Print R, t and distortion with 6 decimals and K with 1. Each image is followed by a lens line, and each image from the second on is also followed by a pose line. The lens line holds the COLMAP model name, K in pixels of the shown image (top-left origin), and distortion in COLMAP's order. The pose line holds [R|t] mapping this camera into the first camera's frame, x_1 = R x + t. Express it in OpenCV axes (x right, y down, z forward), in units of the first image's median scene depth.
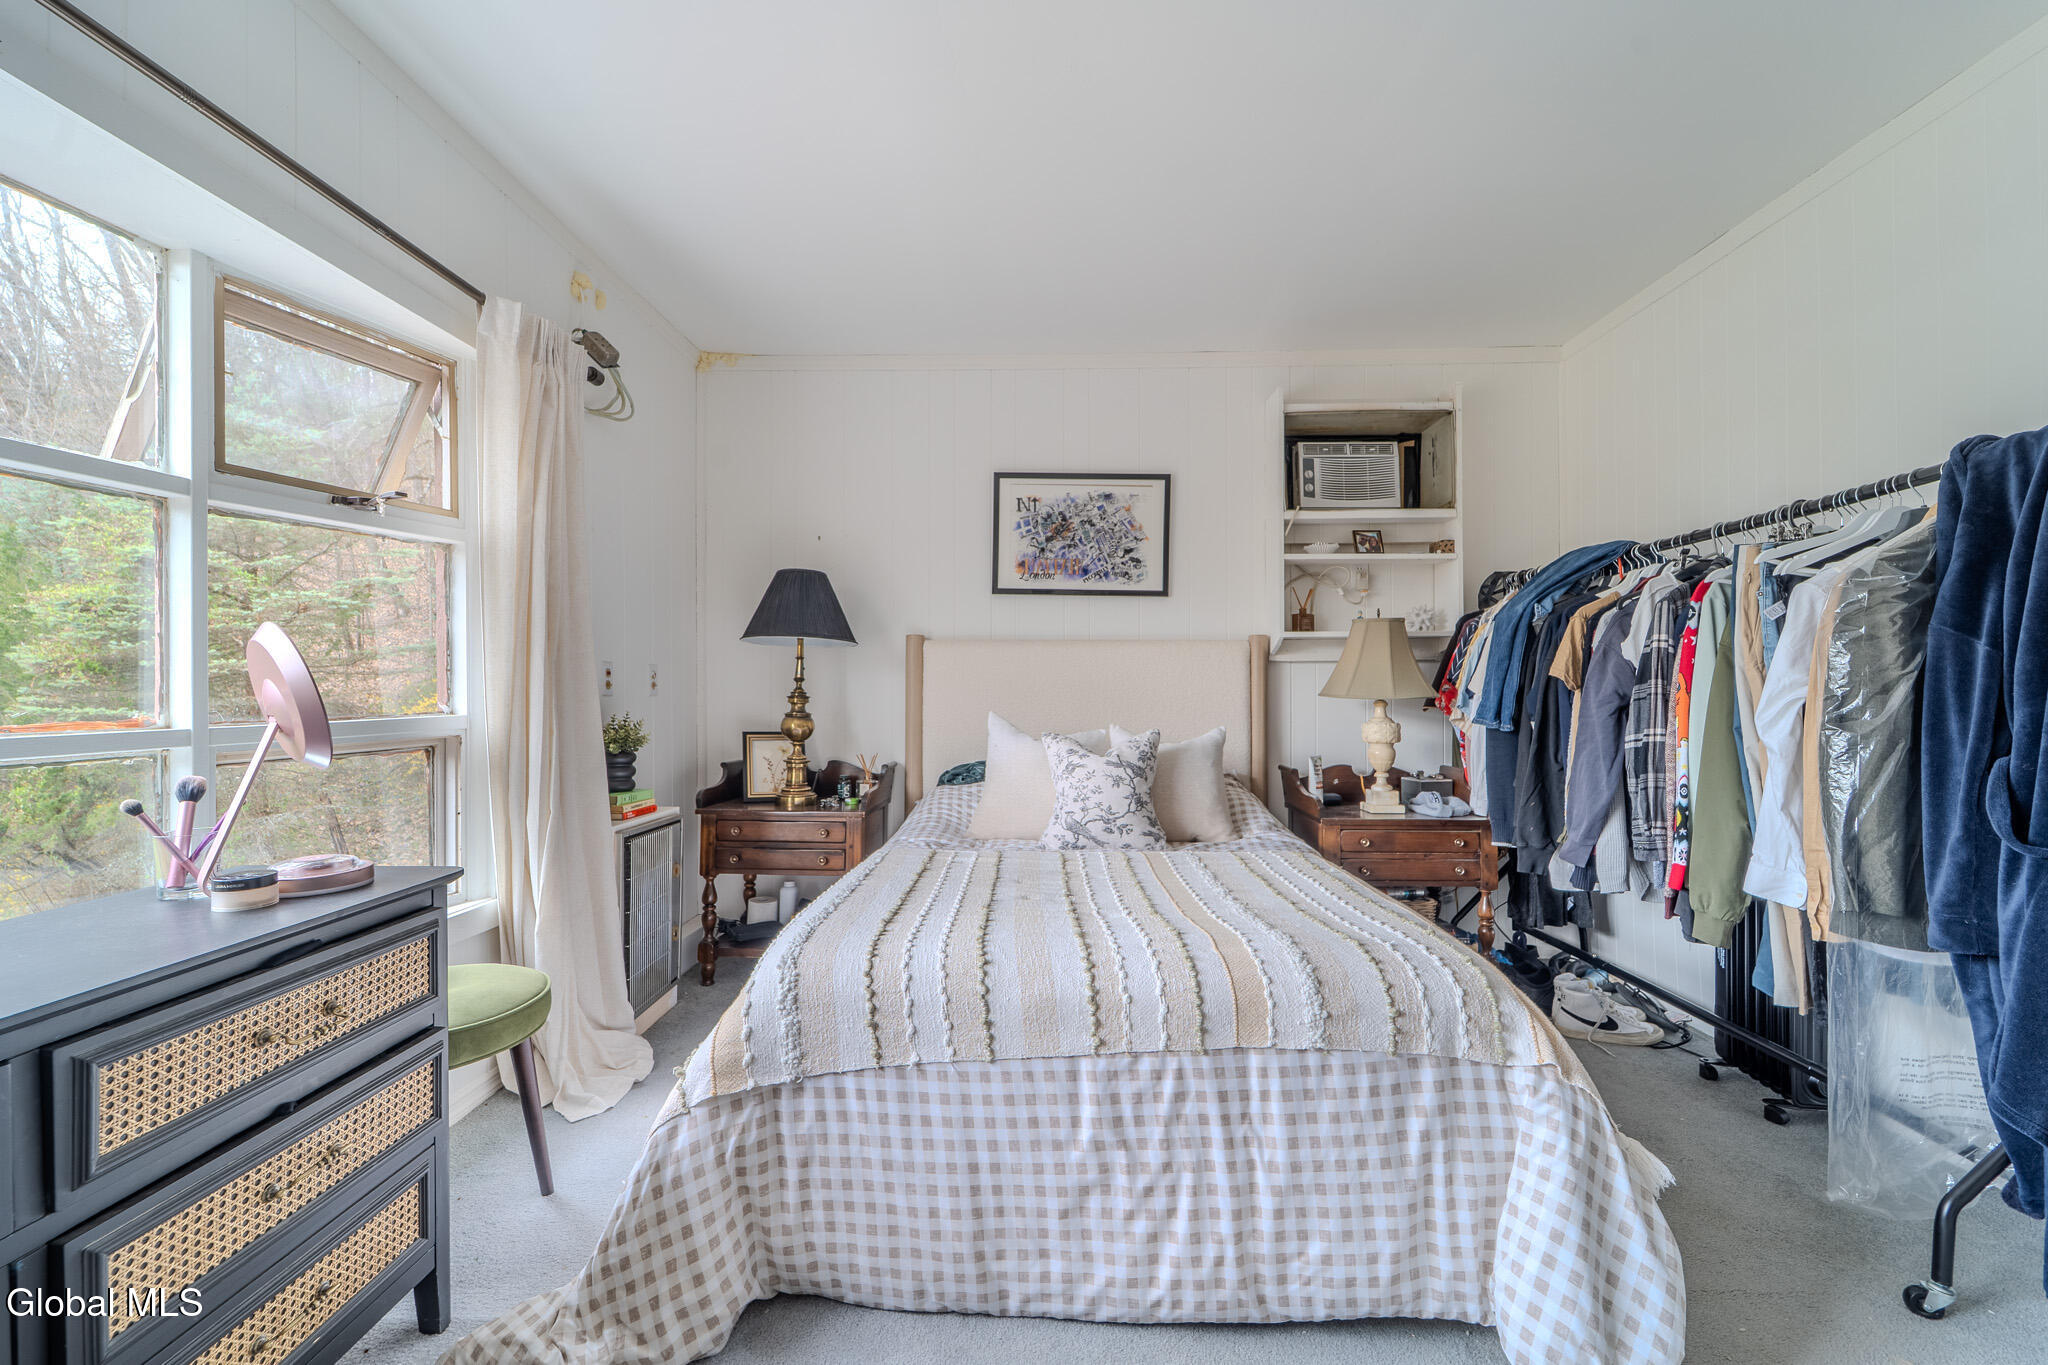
lens RADIAL K [[836.1, 0, 1018.8], [0, 836.1, 685.8], [0, 0, 1]] dist [0.000140, -0.000169]
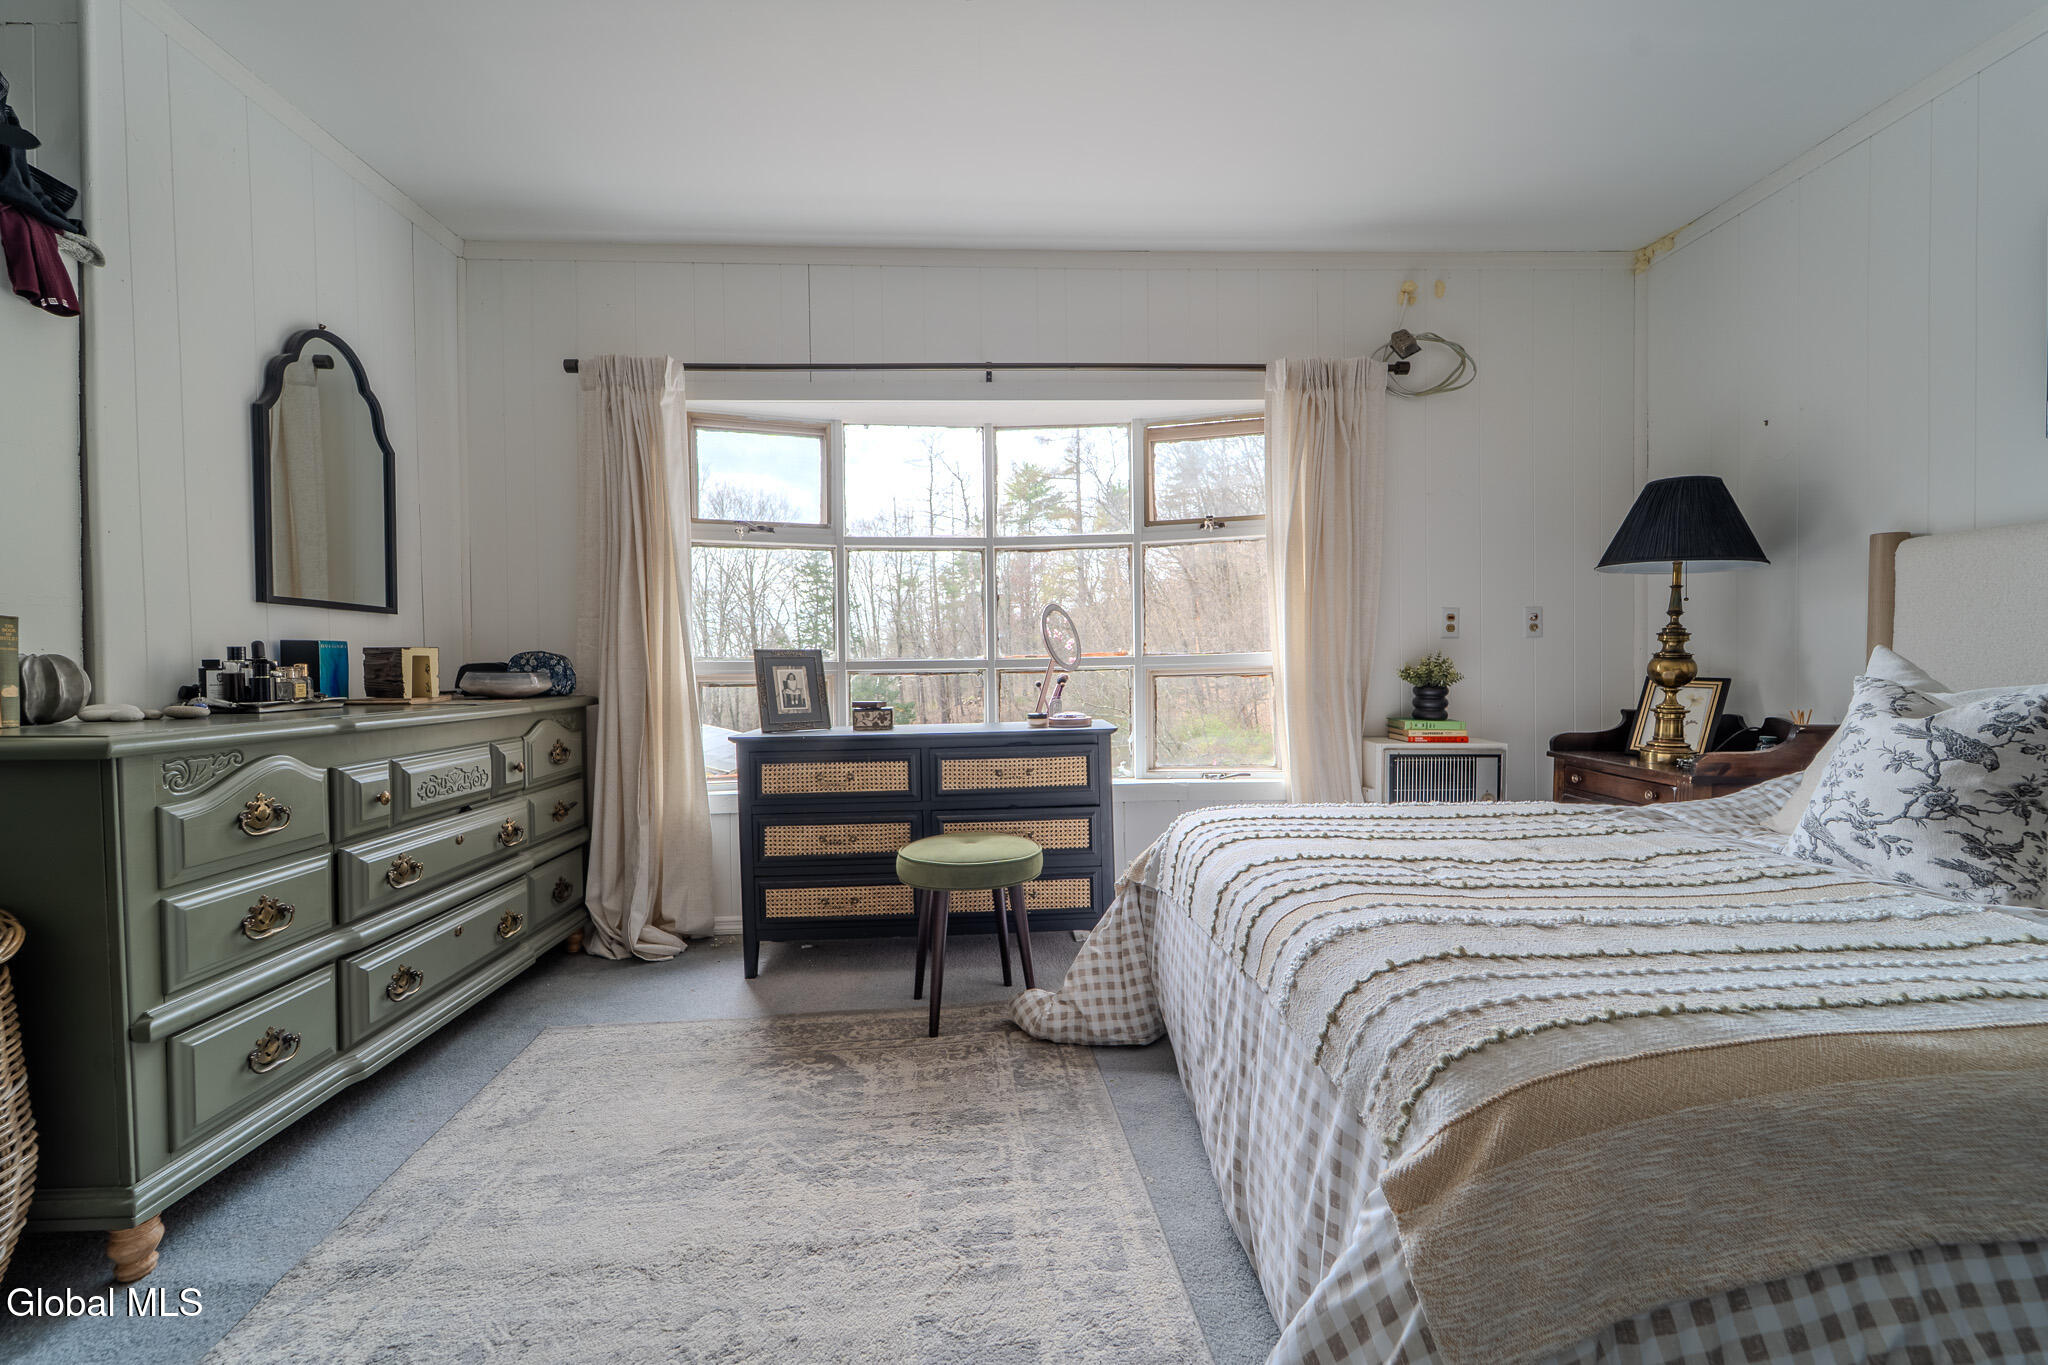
lens RADIAL K [[832.3, 0, 1025.8], [0, 832.3, 681.7], [0, 0, 1]] dist [0.006149, -0.002406]
pose [[0.069270, 0.022572, -0.997343, 0.630979], [0.015570, 0.999598, 0.023704, 0.038114], [0.997476, -0.017171, 0.068890, 0.372069]]
